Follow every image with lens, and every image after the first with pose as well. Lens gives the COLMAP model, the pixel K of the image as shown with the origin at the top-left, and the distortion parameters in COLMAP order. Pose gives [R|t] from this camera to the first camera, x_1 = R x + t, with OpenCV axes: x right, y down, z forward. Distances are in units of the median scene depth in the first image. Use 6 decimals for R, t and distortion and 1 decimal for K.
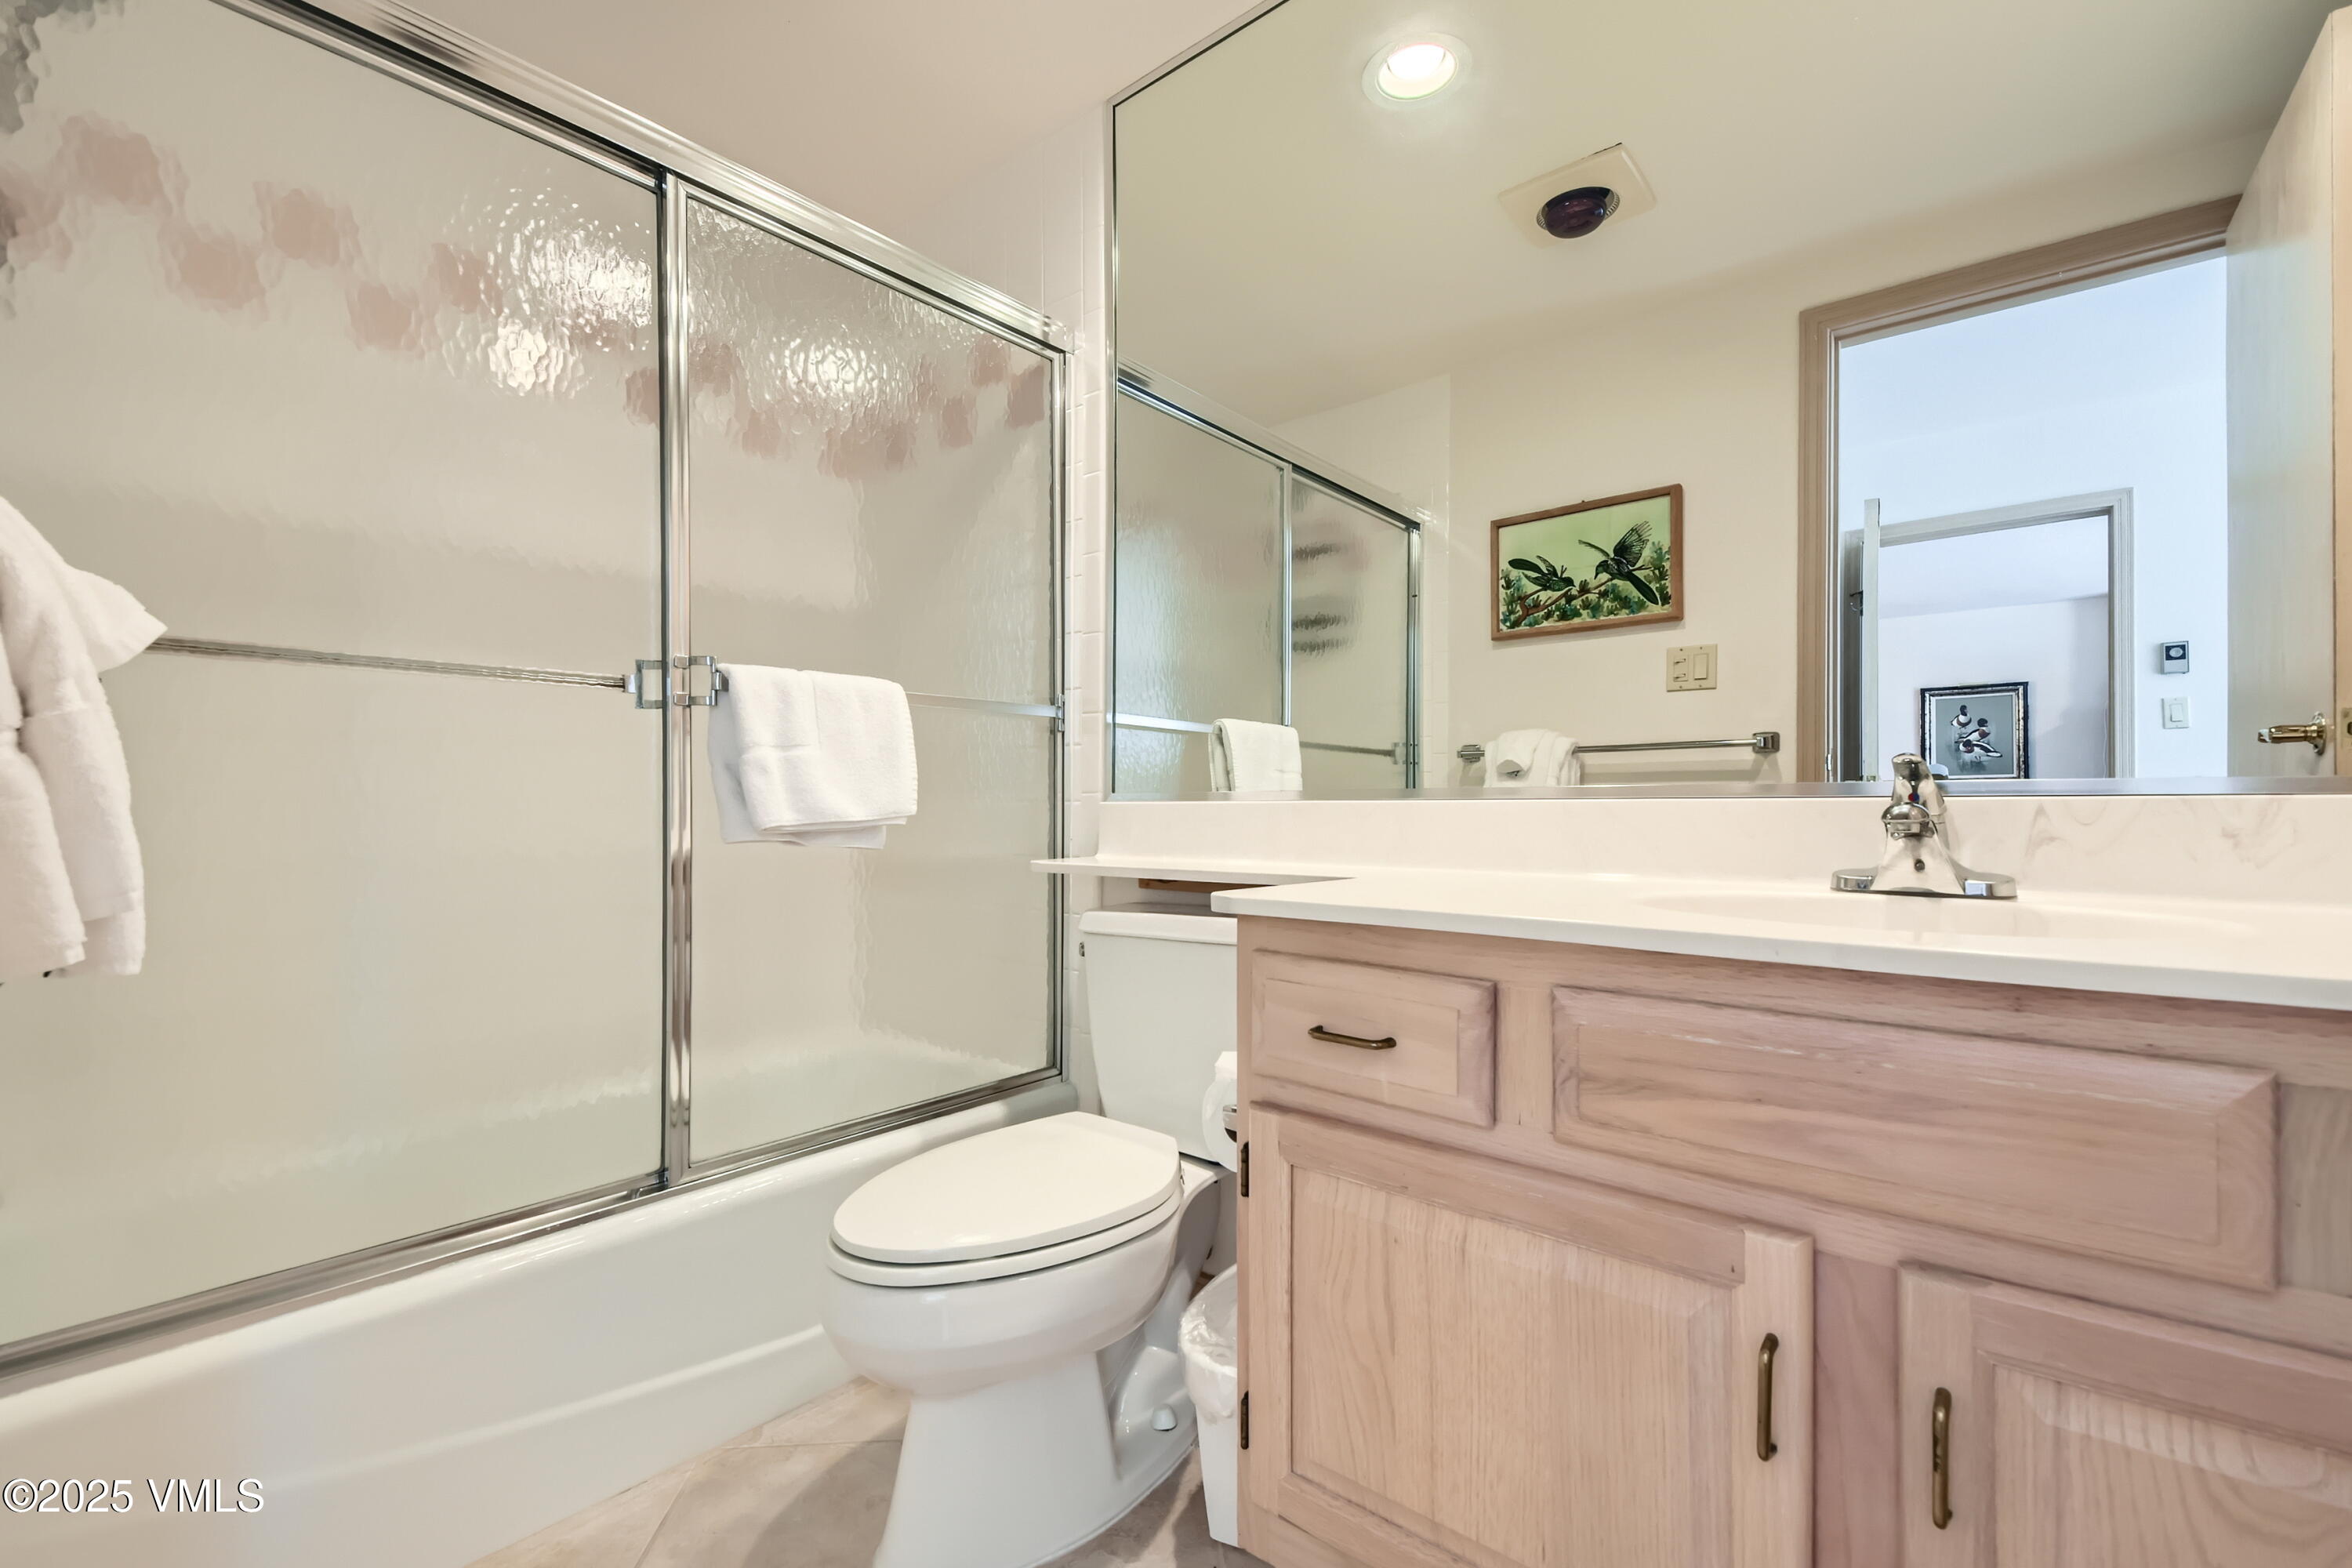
lens RADIAL K [[1046.5, 0, 1174.8], [0, 1046.5, 807.0], [0, 0, 1]] dist [0.002289, -0.000274]
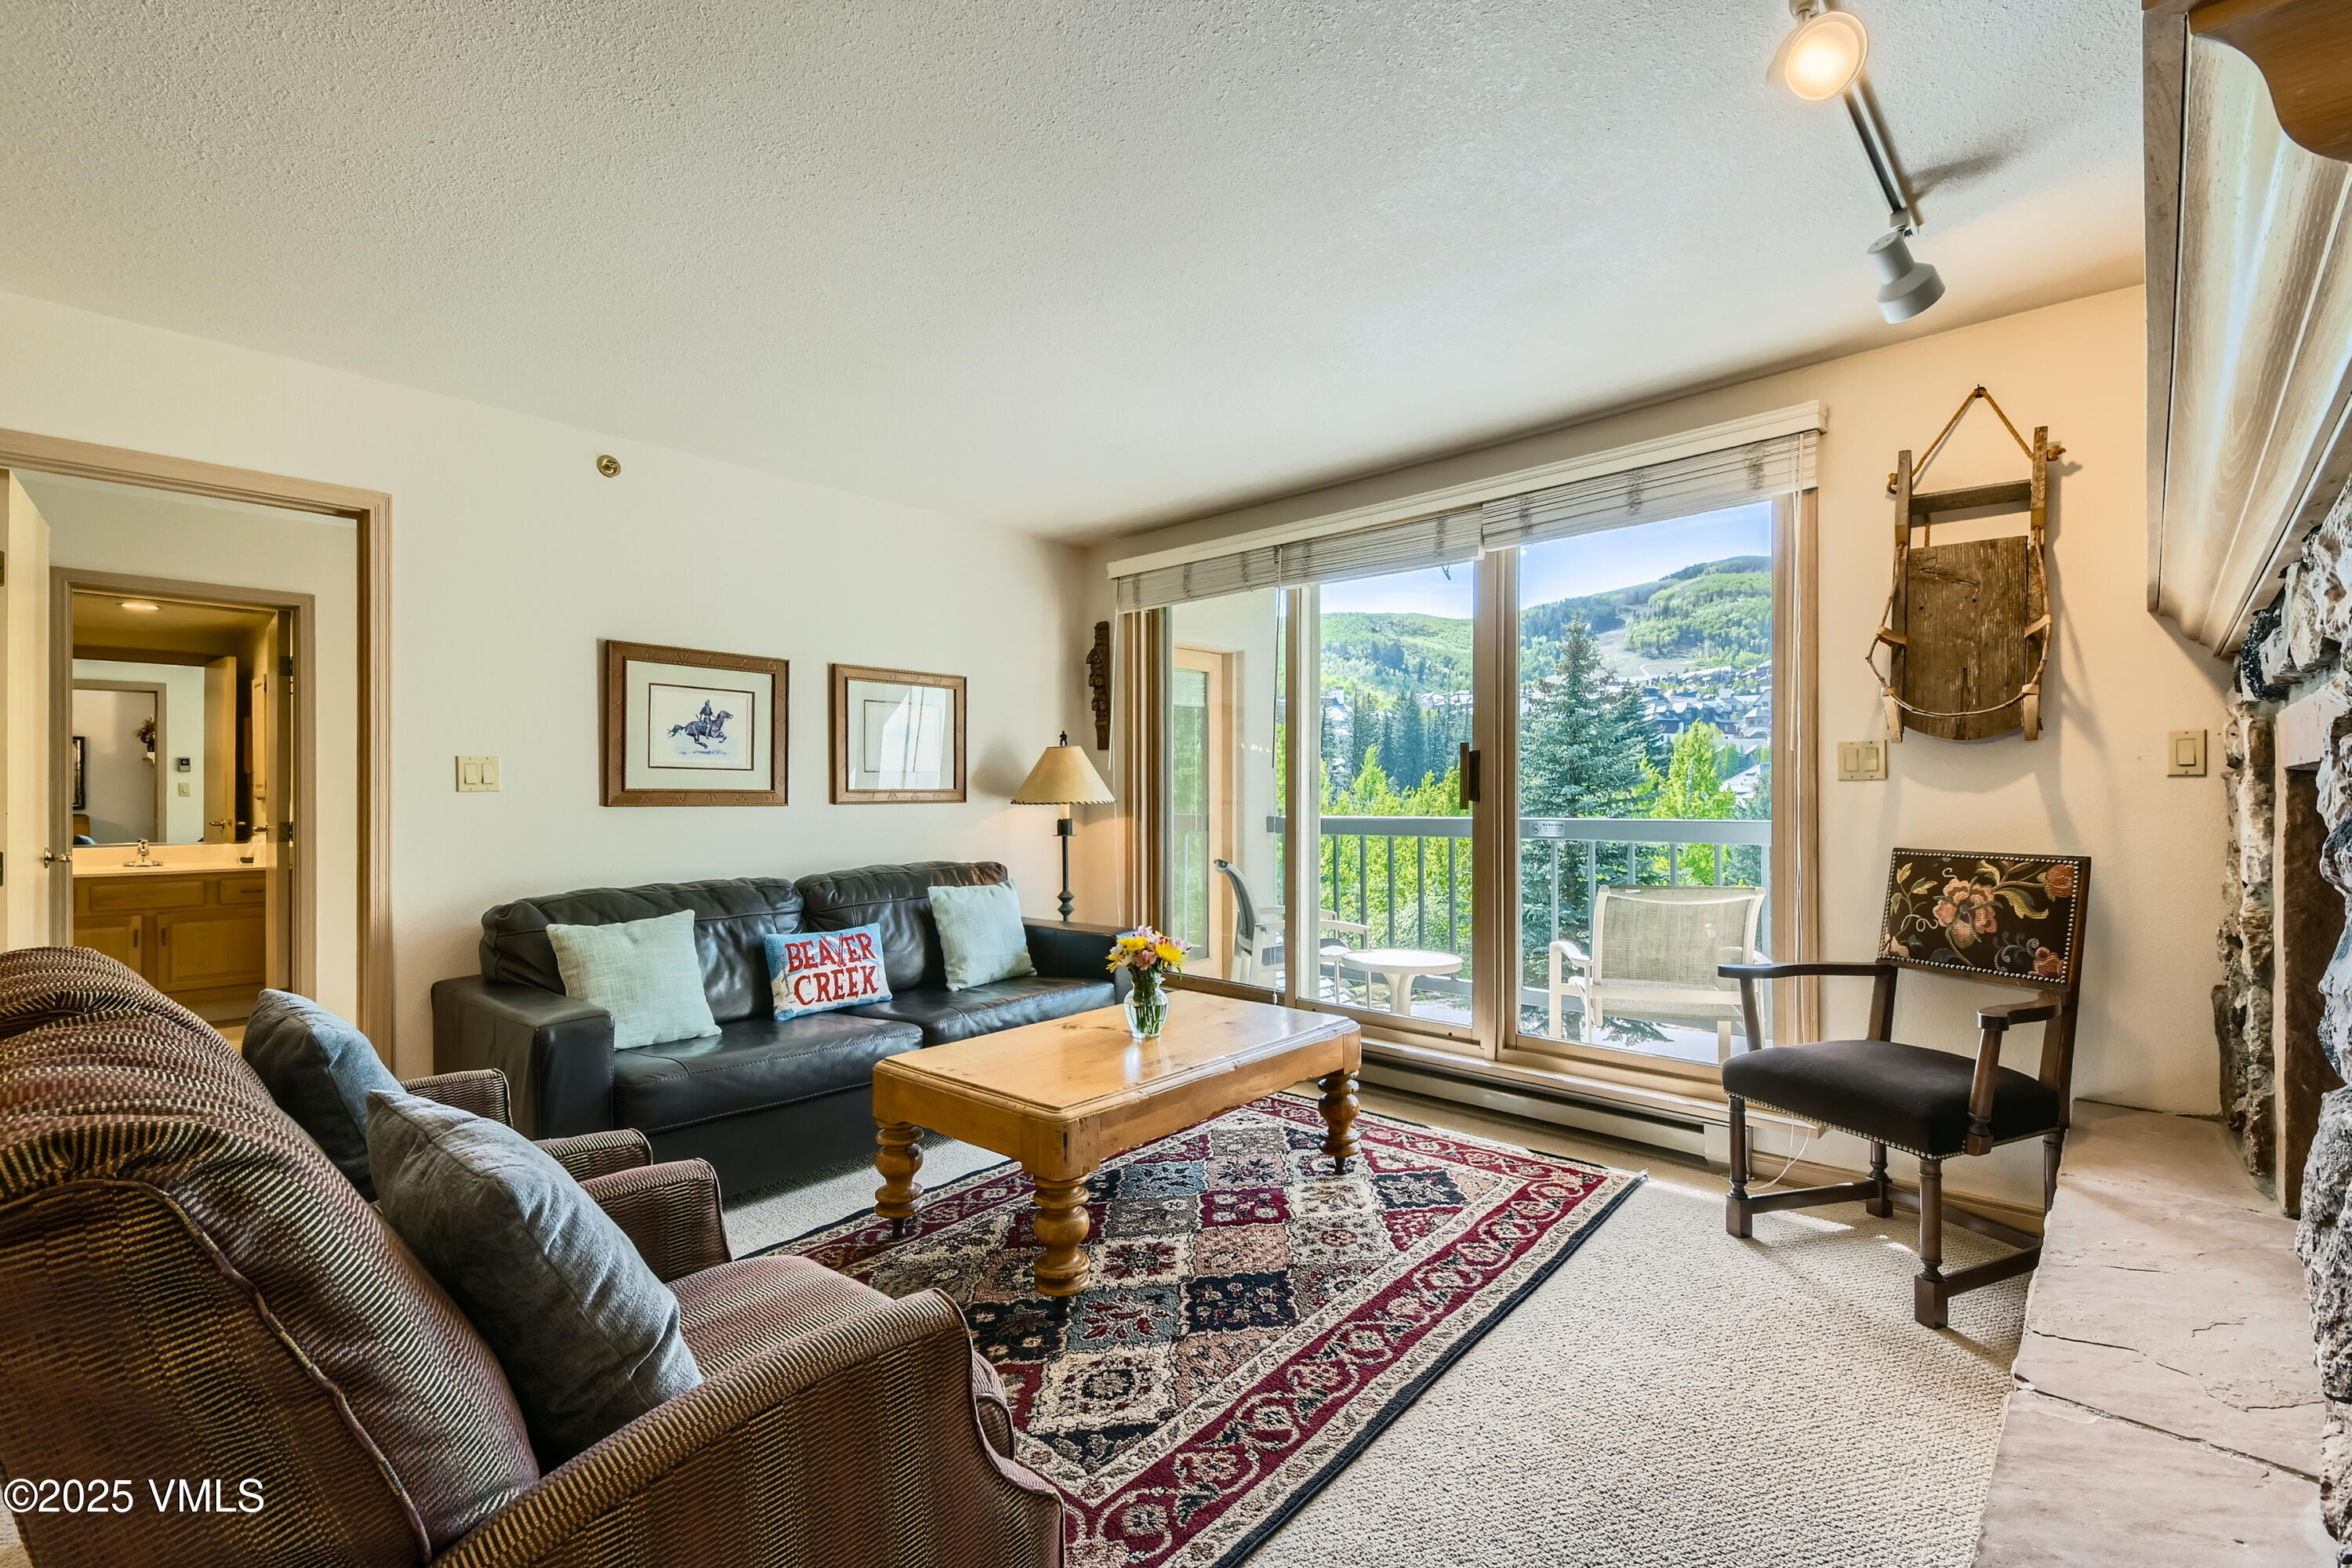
lens RADIAL K [[1031.4, 0, 1138.0], [0, 1031.4, 797.2], [0, 0, 1]] dist [0.008963, -0.000404]
pose [[0.059952, -0.002812, 0.998197, -5.909016], [0.004460, 0.999987, 0.002550, -0.365085], [-0.998191, 0.004299, 0.059964, -6.046955]]
